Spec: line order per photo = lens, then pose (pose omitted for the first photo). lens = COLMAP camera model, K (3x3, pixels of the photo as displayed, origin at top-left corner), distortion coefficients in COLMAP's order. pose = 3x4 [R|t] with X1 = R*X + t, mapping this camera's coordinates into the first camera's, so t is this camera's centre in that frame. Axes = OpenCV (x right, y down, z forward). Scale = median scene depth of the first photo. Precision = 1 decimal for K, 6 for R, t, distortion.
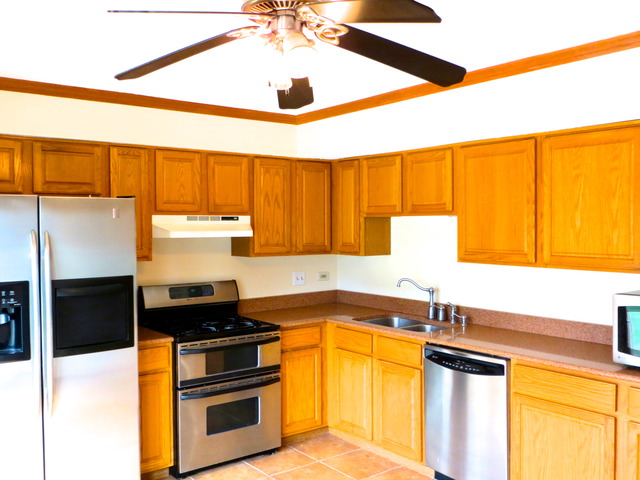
lens RADIAL K [[616.3, 0, 318.2], [0, 616.3, 236.7], [0, 0, 1]] dist [-0.023582, 0.008192]
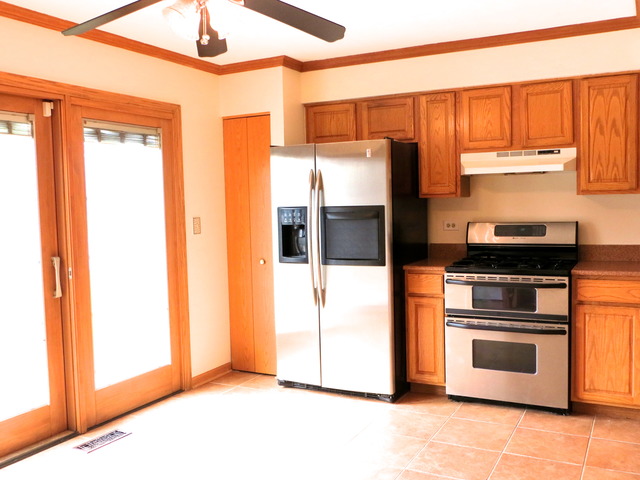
lens RADIAL K [[616.3, 0, 318.2], [0, 616.3, 236.7], [0, 0, 1]] dist [-0.023582, 0.008192]
pose [[0.413649, 0.048492, -0.909144, 0.582277], [0.004293, 0.998466, 0.055210, 0.046531], [0.910426, -0.026740, 0.412806, 0.325601]]
